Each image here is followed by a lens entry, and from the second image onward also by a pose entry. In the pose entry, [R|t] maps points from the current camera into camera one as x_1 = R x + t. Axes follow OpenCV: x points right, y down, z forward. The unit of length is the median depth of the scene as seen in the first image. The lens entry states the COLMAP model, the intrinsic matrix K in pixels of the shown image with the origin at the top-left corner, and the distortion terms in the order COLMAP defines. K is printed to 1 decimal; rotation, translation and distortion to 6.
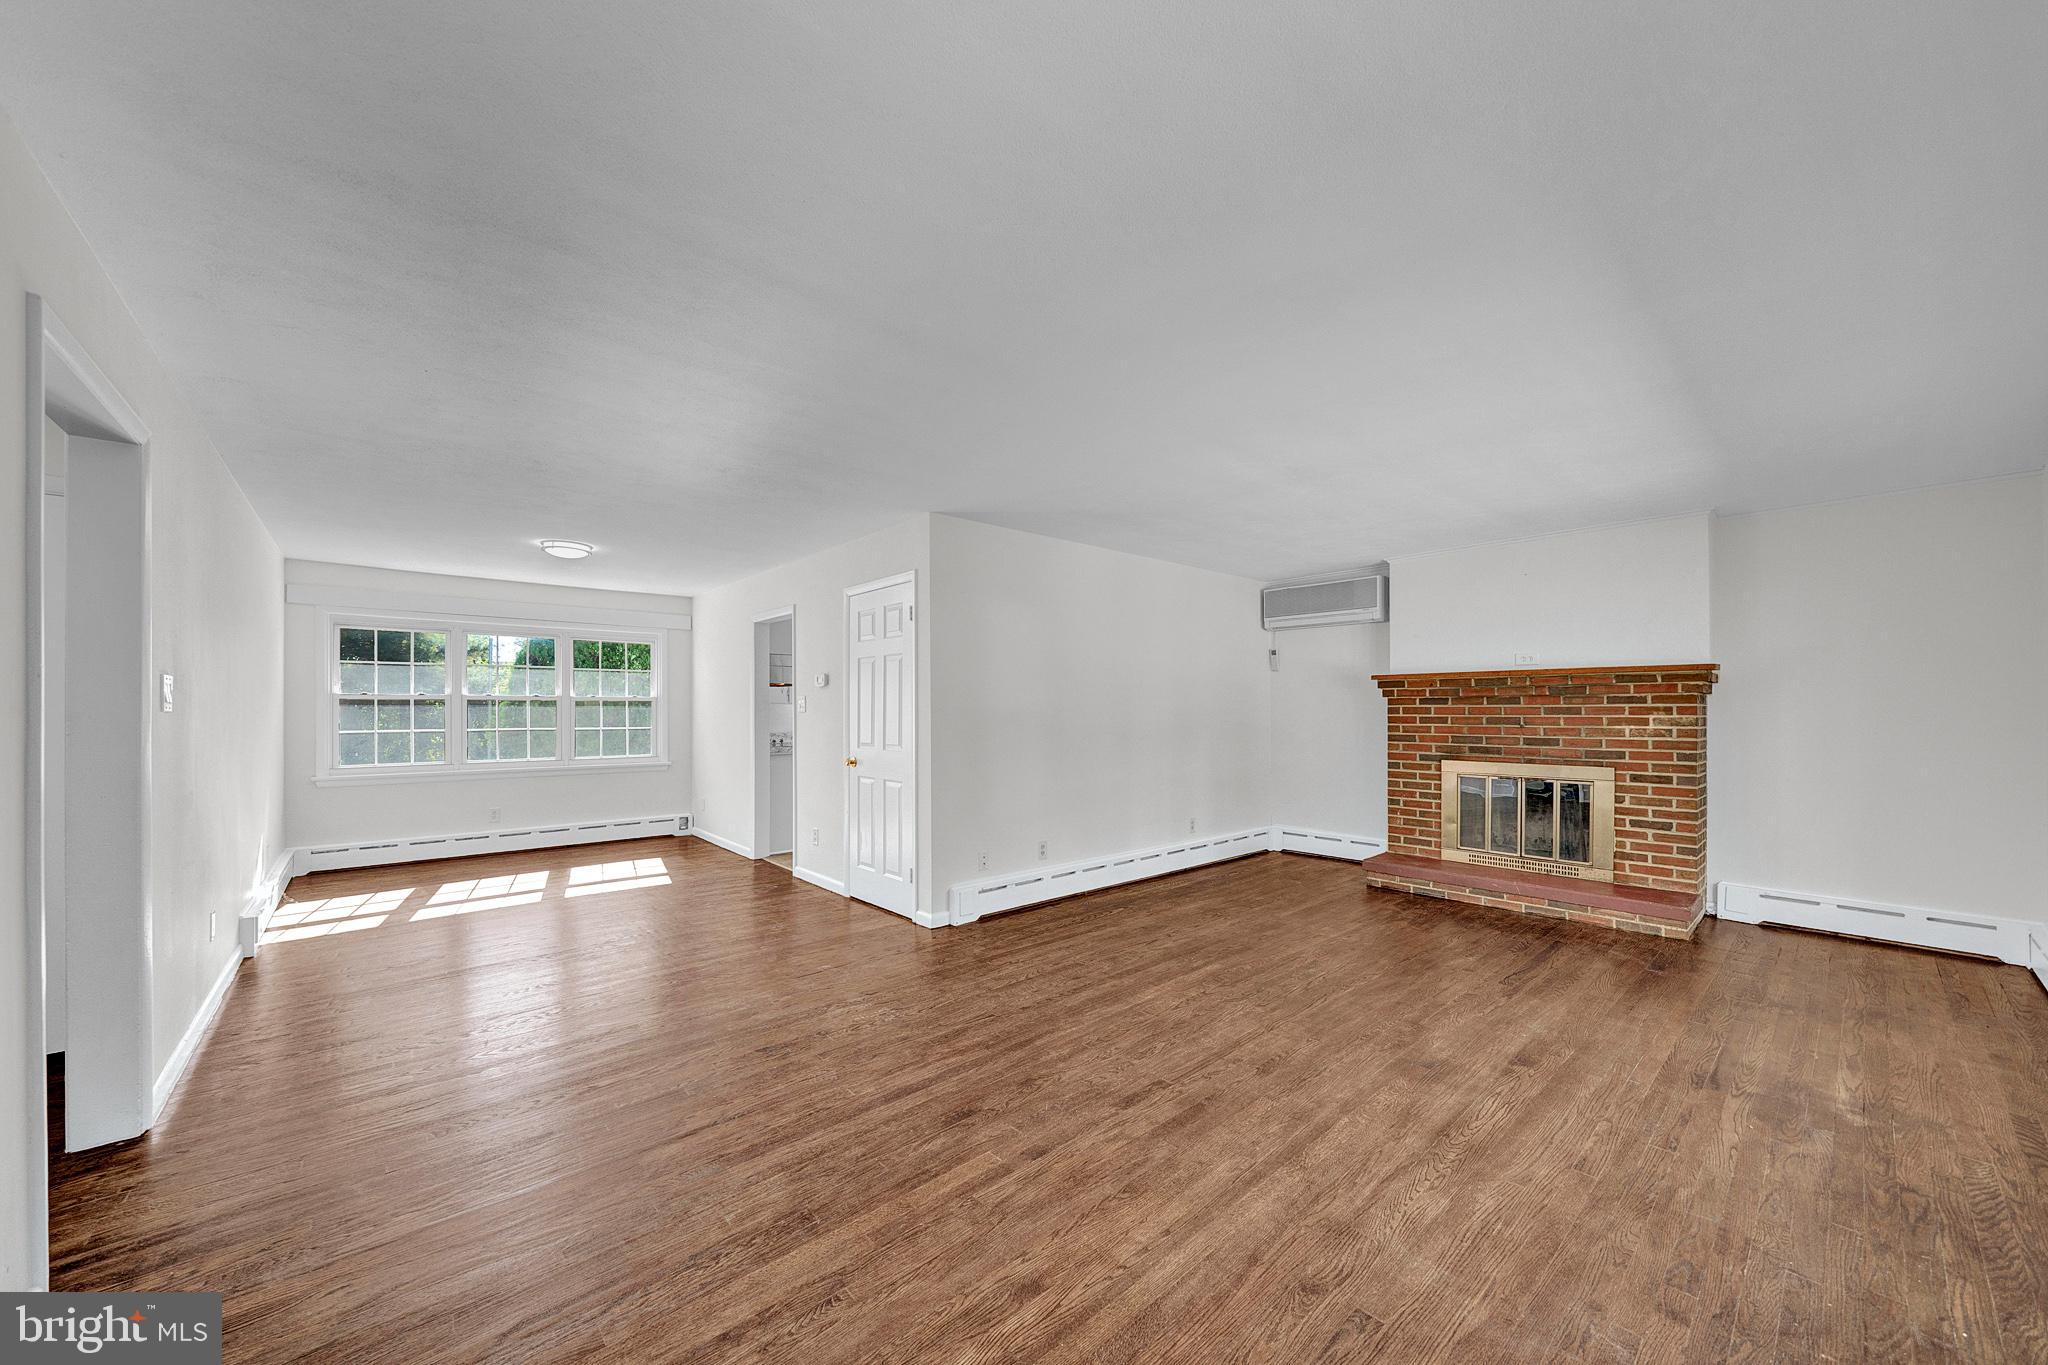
lens RADIAL K [[733.8, 0, 1006.2], [0, 733.8, 706.1], [0, 0, 1]] dist [-0.004842, -0.000128]
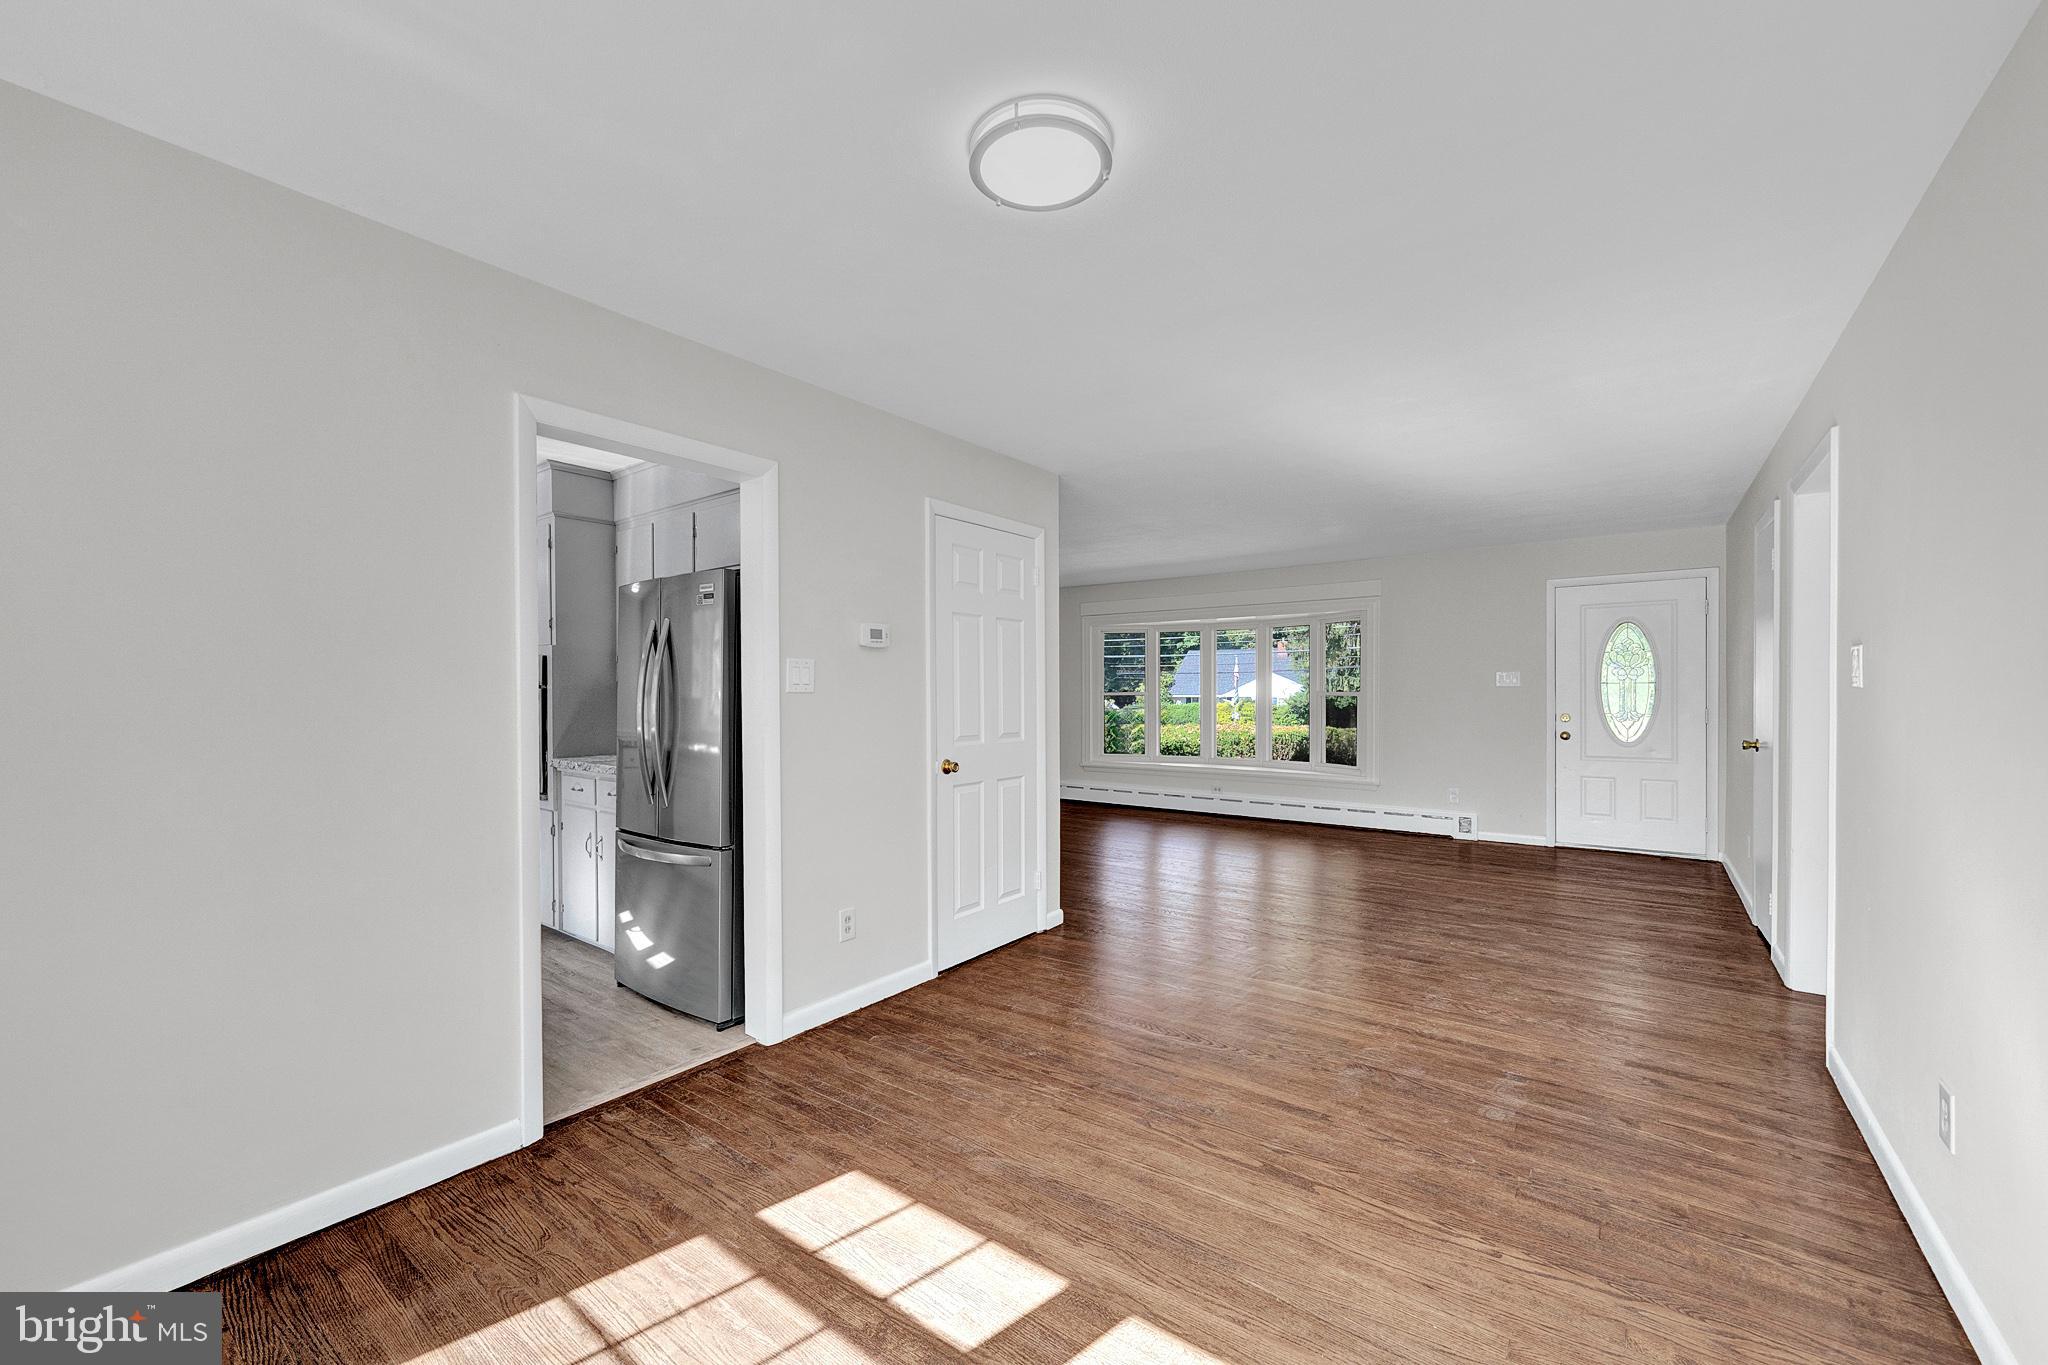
lens RADIAL K [[819.3, 0, 1005.5], [0, 819.3, 695.1], [0, 0, 1]] dist [-0.001475, -0.000095]
pose [[-0.205737, -0.003235, 0.978602, -0.940375], [-0.003074, 0.999992, 0.002659, 0.008228], [-0.978602, -0.002461, -0.205745, 1.091056]]
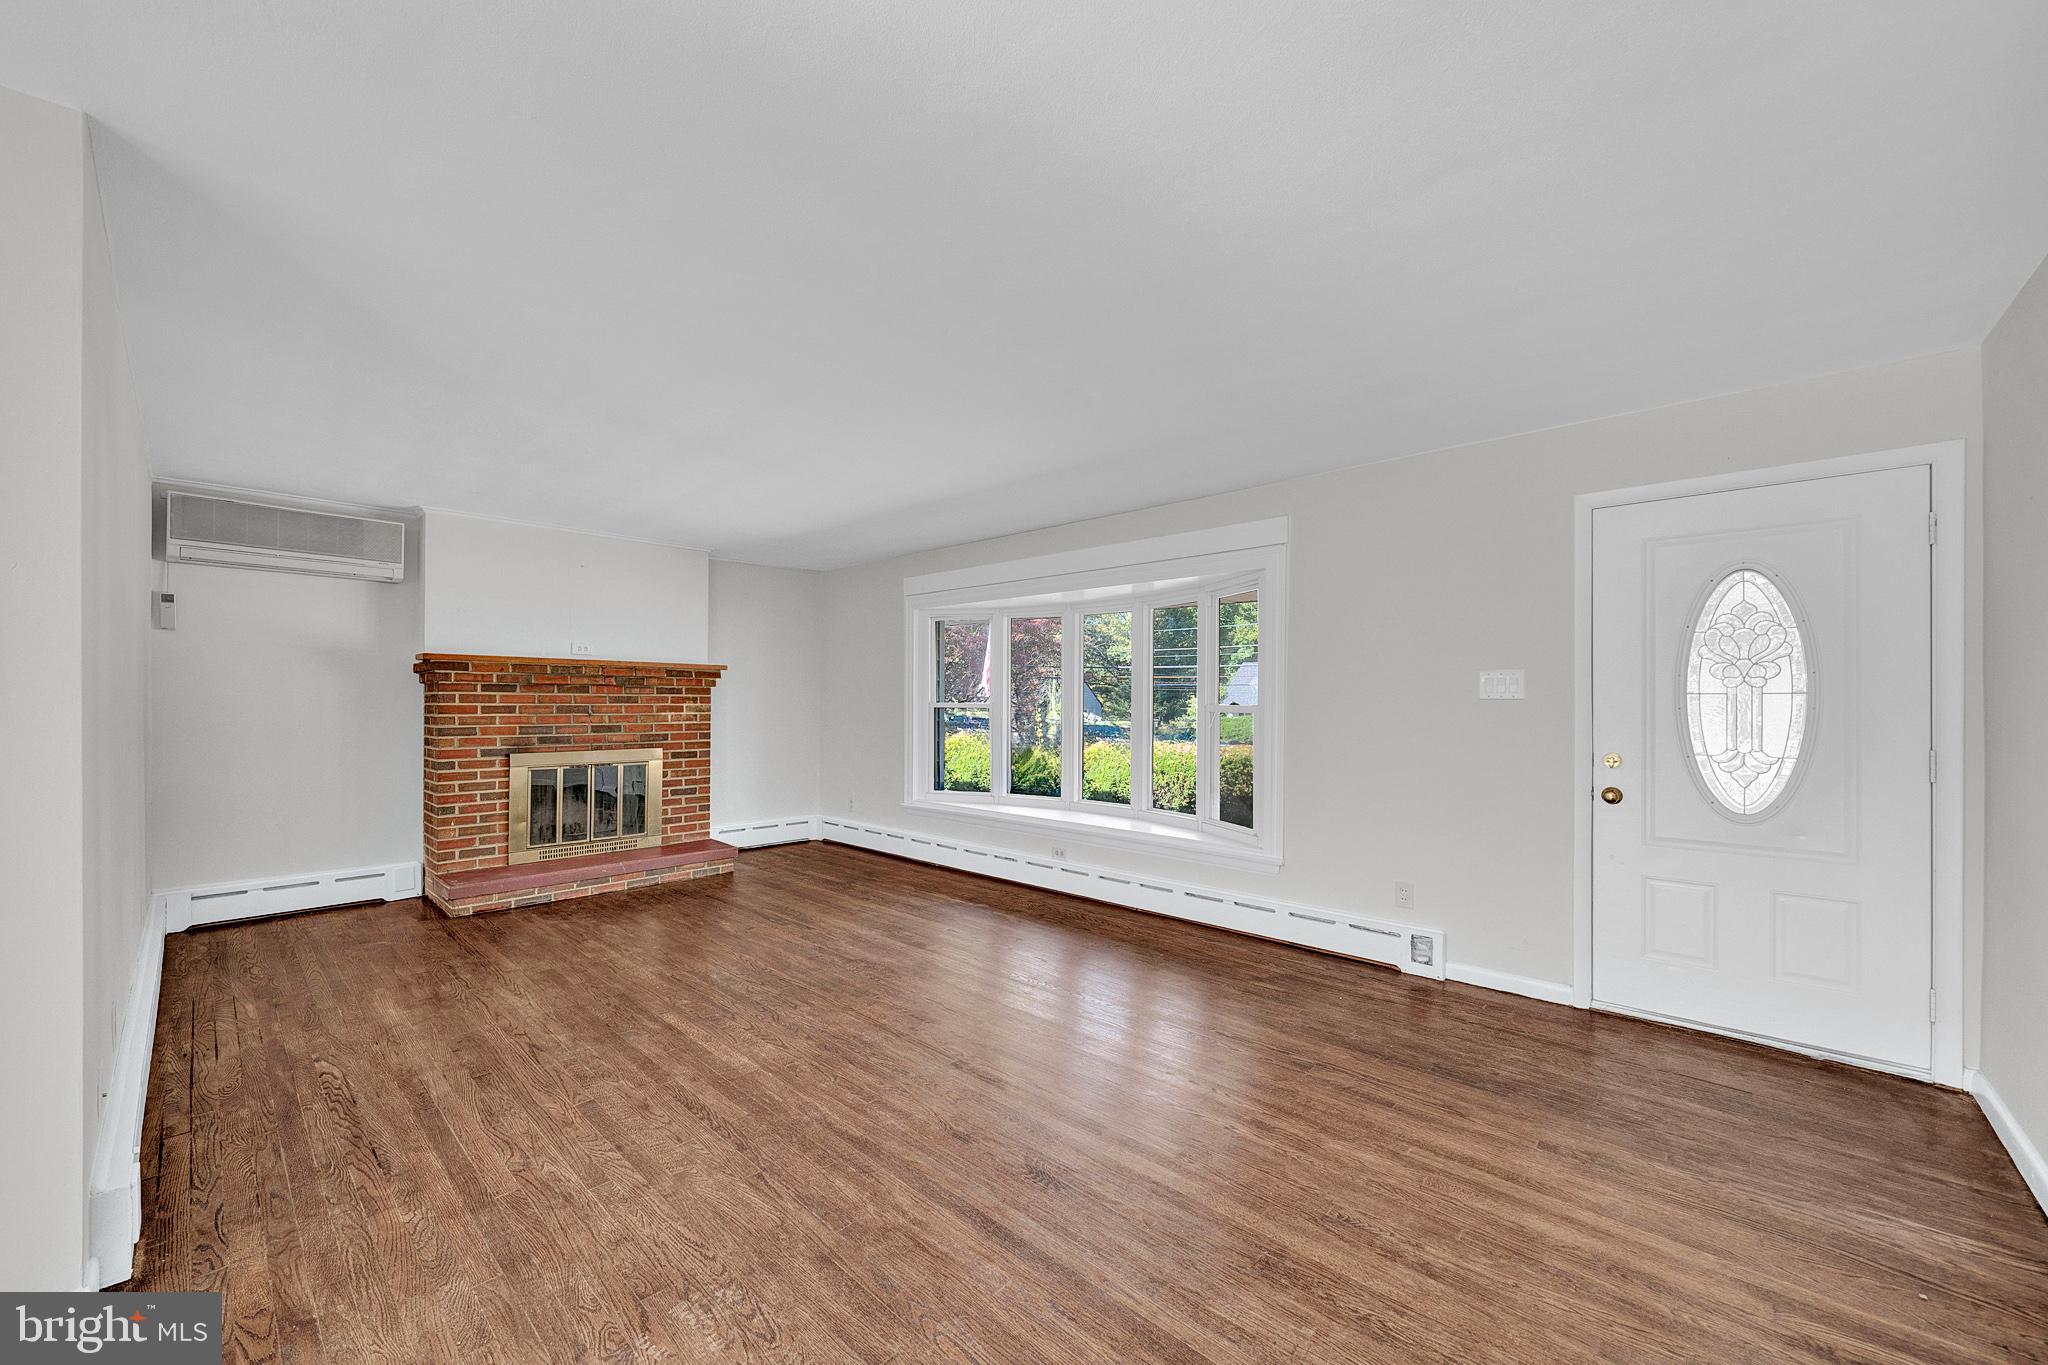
lens RADIAL K [[779.1, 0, 1009.9], [0, 779.1, 698.4], [0, 0, 1]] dist [-0.000999, -0.000145]
pose [[-0.109622, 0.004359, 0.993964, -0.435153], [-0.012251, 0.999908, -0.005737, 0.003836], [-0.993898, -0.012806, -0.109559, 0.519100]]
